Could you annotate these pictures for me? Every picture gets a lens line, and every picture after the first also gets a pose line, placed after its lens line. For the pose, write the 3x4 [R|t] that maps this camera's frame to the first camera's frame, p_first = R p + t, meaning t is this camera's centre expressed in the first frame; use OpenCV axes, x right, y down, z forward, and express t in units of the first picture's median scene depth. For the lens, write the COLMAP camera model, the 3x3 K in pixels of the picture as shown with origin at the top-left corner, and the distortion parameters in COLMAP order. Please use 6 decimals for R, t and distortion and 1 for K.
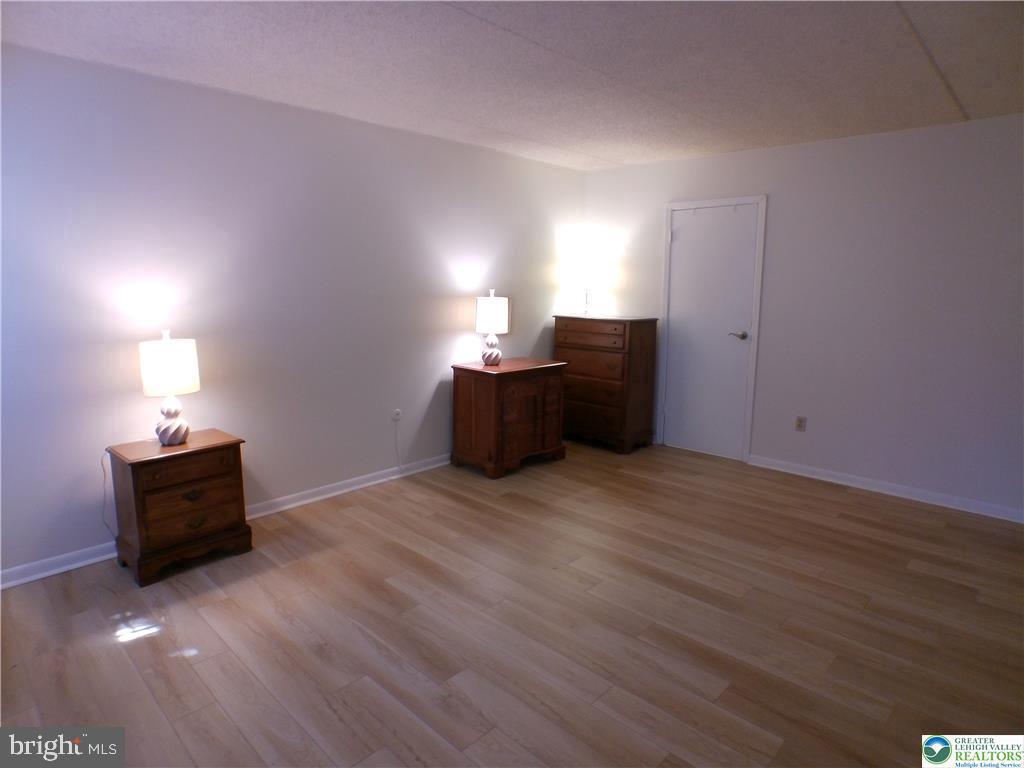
lens RADIAL K [[609.5, 0, 512.0], [0, 609.5, 384.0], [0, 0, 1]] dist [0.000486, -0.000077]
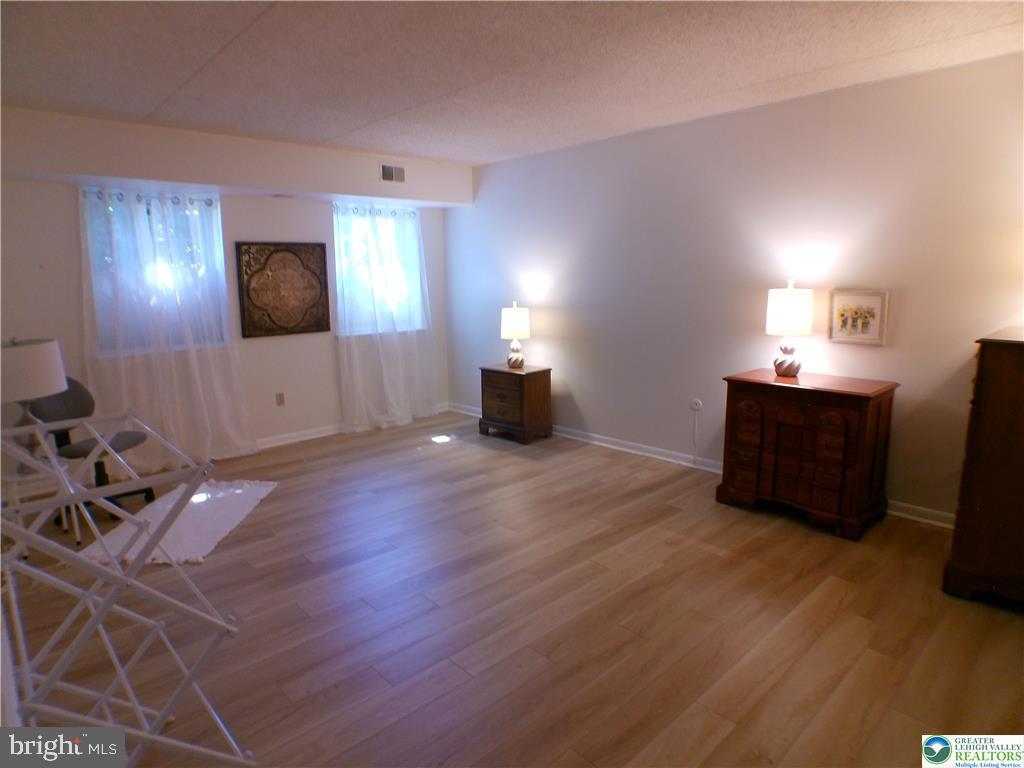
lens RADIAL K [[609.5, 0, 512.0], [0, 609.5, 384.0], [0, 0, 1]] dist [0.000486, -0.000077]
pose [[-0.054472, 0.155155, -0.986387, 0.858353], [-0.168045, 0.972339, 0.162225, -0.099154], [0.984273, 0.174594, -0.026892, 0.766716]]
